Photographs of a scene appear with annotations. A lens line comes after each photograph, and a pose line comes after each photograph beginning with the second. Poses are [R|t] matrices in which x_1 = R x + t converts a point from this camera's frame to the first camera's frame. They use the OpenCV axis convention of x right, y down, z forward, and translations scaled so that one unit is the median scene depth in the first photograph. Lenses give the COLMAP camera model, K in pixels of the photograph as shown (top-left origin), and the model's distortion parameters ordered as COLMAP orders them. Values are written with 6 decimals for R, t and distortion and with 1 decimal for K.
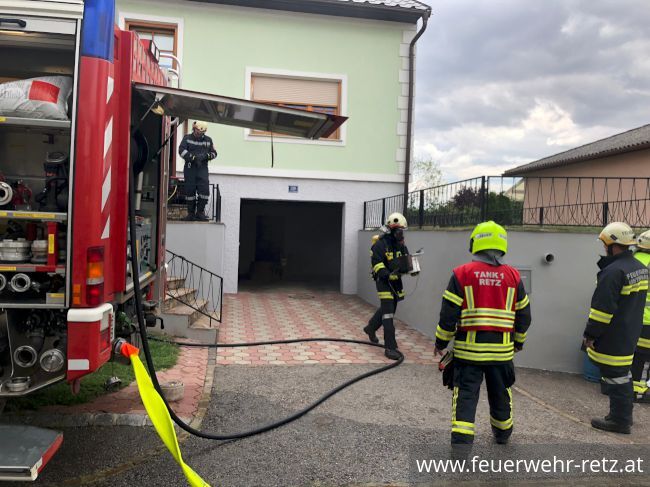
lens RADIAL K [[542.3, 0, 325.7], [0, 542.3, 242.7], [0, 0, 1]] dist [0.004347, -0.022192]
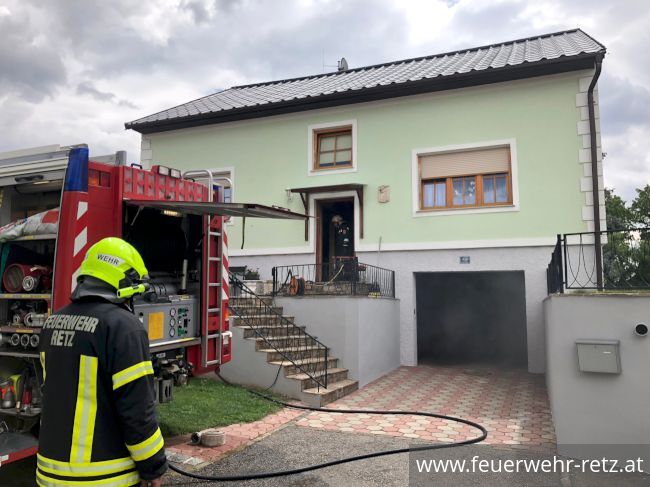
lens RADIAL K [[542.3, 0, 326.4], [0, 542.3, 244.3], [0, 0, 1]] dist [0.004347, -0.022192]
pose [[0.833045, -0.083232, -0.546908, 0.280472], [0.008647, 0.990455, -0.137563, 0.006213], [0.553137, 0.109867, 0.825814, 0.043789]]
